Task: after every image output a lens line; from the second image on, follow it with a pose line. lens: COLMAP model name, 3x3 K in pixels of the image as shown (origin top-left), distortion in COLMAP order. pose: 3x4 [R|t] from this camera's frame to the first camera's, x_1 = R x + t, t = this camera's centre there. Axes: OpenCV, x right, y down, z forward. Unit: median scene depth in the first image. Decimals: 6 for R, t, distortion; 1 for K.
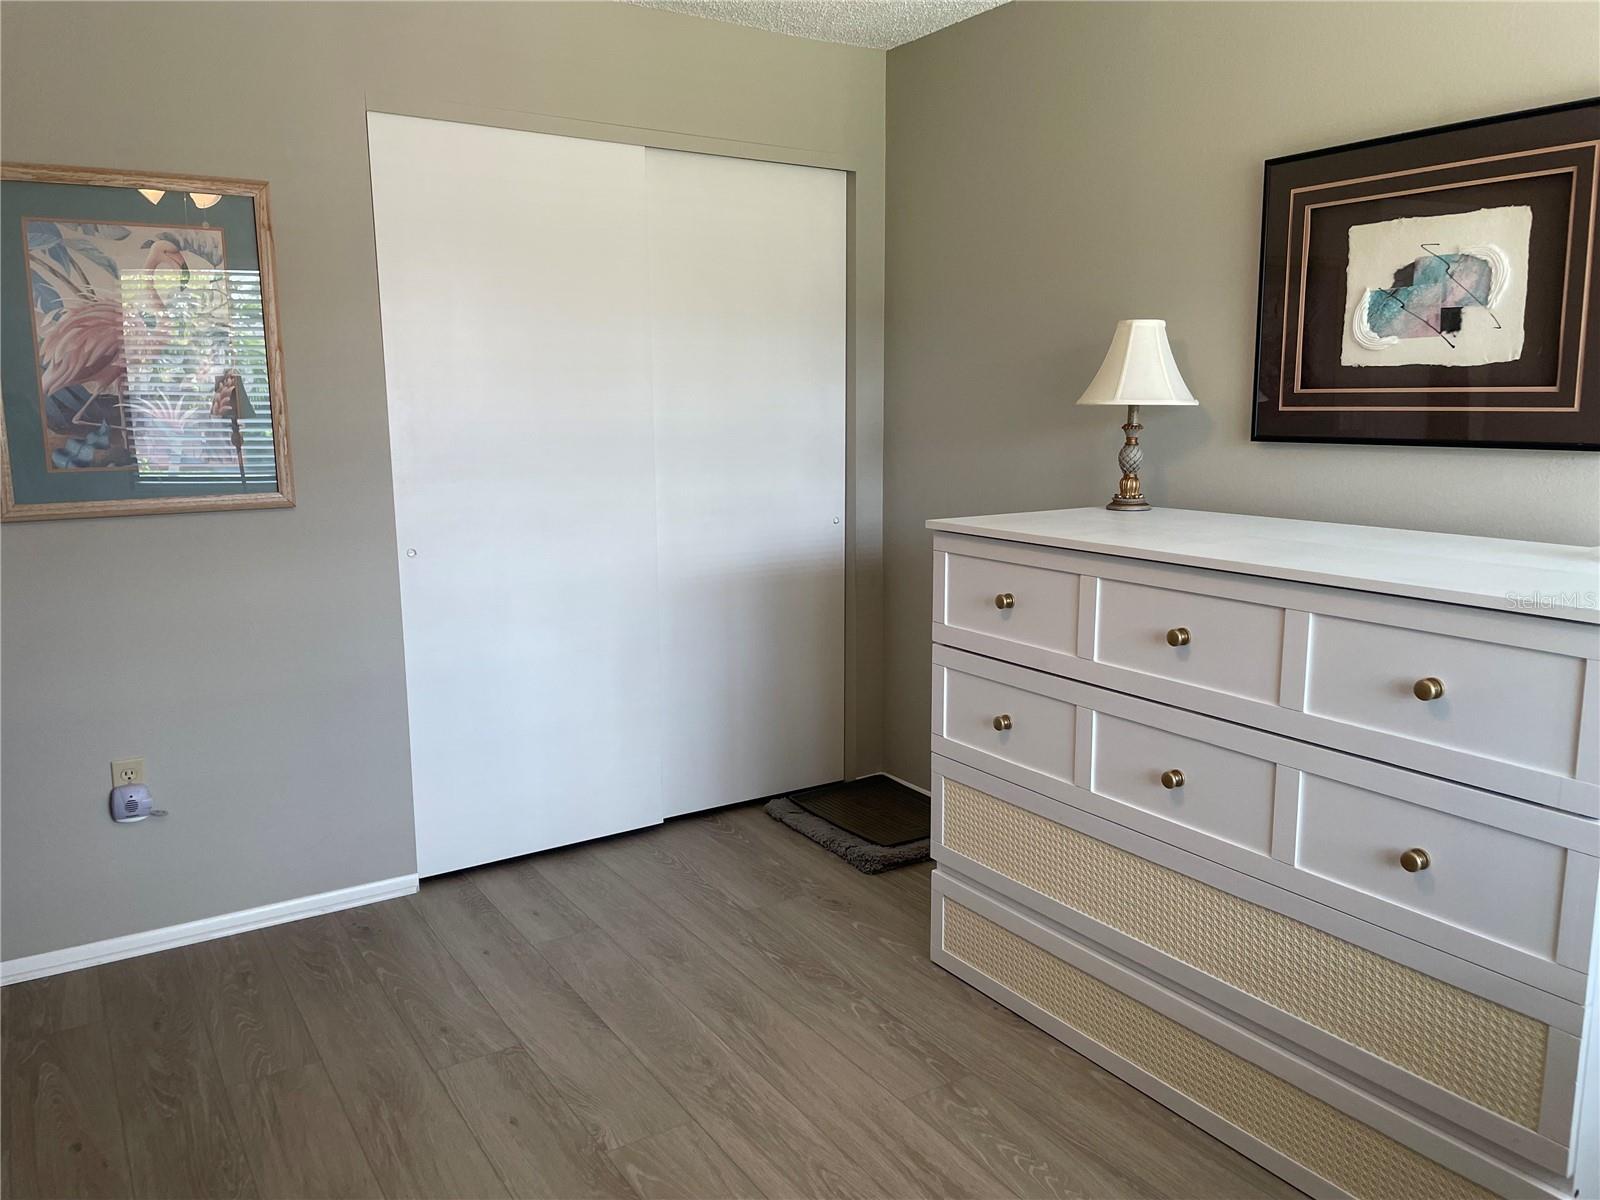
lens RADIAL K [[1192.4, 0, 800.0], [0, 1192.4, 600.0], [0, 0, 1]] dist [0.005024, -0.026689]
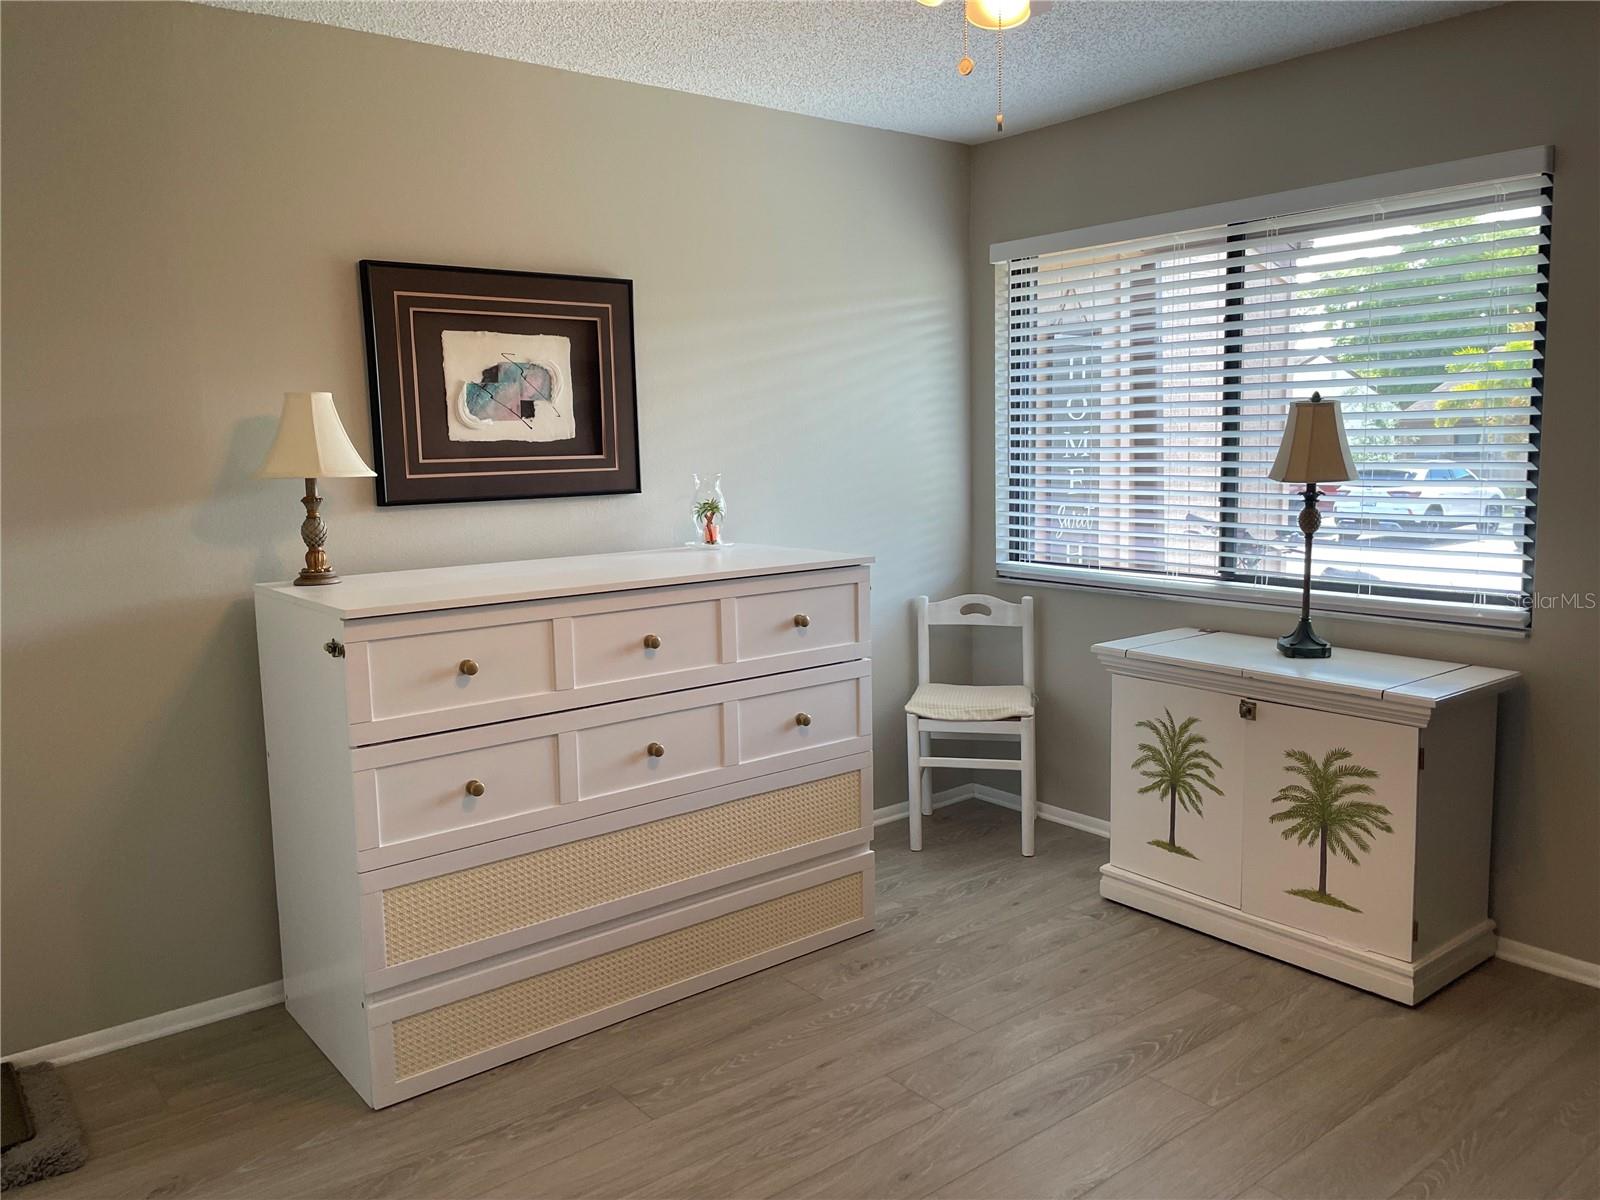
lens RADIAL K [[1192.4, 0, 800.0], [0, 1192.4, 600.0], [0, 0, 1]] dist [0.005024, -0.026689]
pose [[-0.115099, -0.121238, 0.985928, -0.884181], [0.188660, 0.971791, 0.141525, -0.150465], [-0.975274, 0.202295, -0.088979, 0.833501]]
